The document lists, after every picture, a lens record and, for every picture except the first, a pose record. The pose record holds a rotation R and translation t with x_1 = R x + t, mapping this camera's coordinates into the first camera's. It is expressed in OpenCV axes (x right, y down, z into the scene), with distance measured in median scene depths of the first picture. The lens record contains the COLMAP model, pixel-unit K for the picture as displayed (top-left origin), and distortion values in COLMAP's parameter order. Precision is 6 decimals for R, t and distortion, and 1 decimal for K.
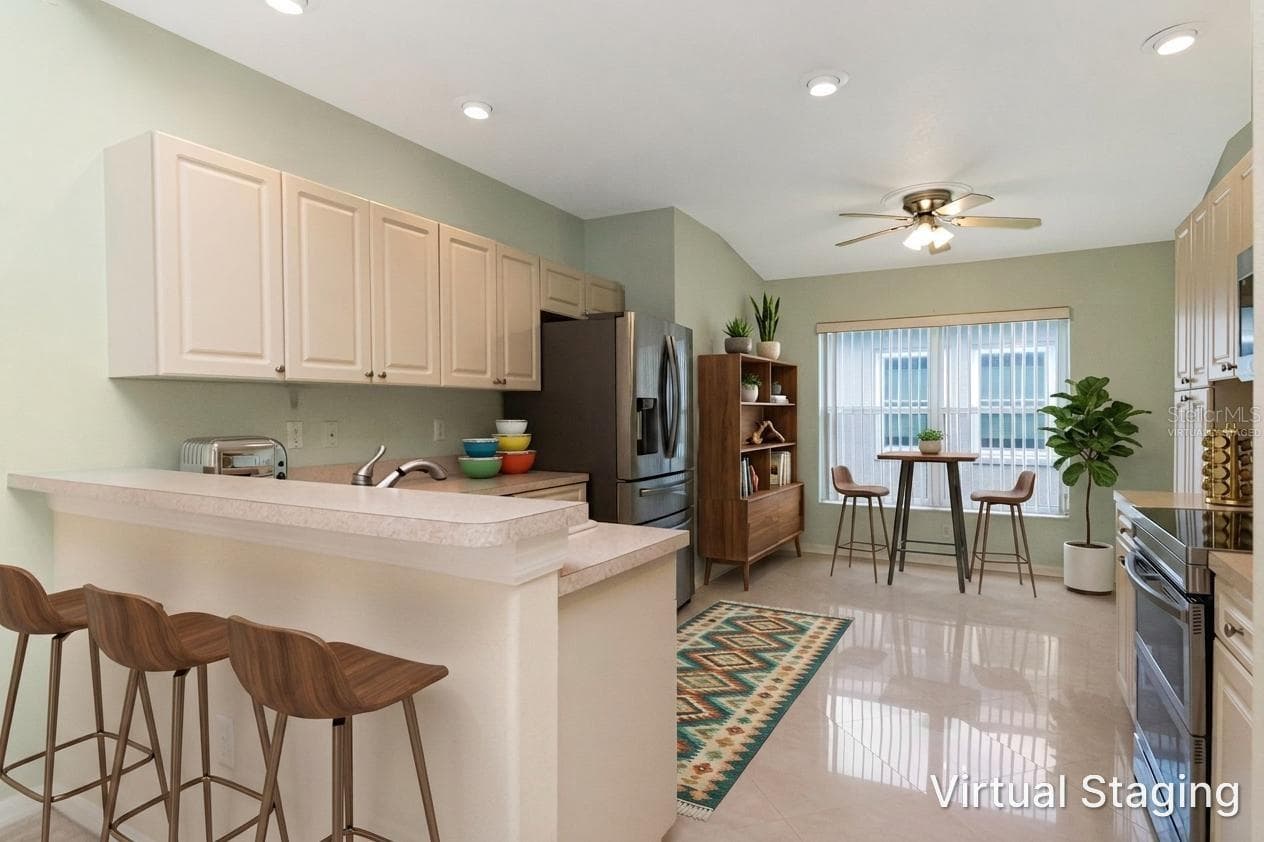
lens RADIAL K [[682.0, 0, 632.9], [0, 682.0, 414.4], [0, 0, 1]] dist [0.007669, -0.001020]
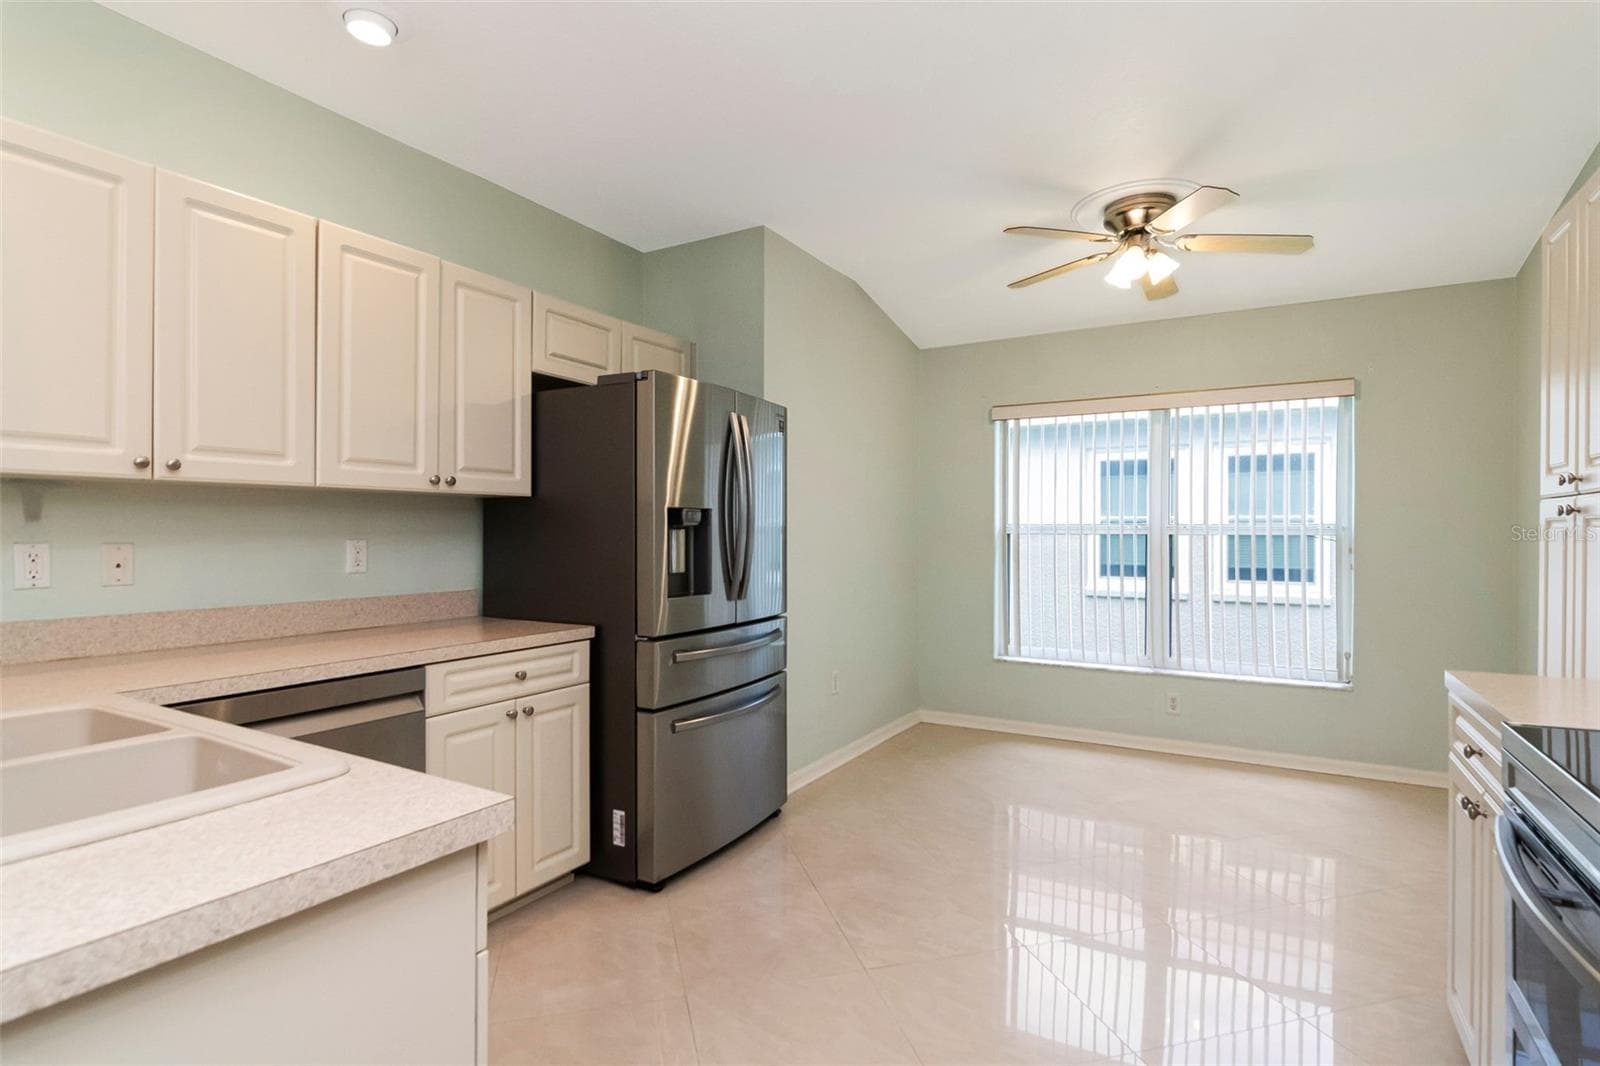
lens RADIAL K [[798.6, 0, 802.0], [0, 798.6, 535.0], [0, 0, 1]] dist [0.005550, -0.002468]
pose [[0.999676, 0.004382, -0.025085, 0.128225], [-0.004325, 0.999988, 0.002332, -0.000647], [0.025095, -0.002223, 0.999683, 0.223698]]
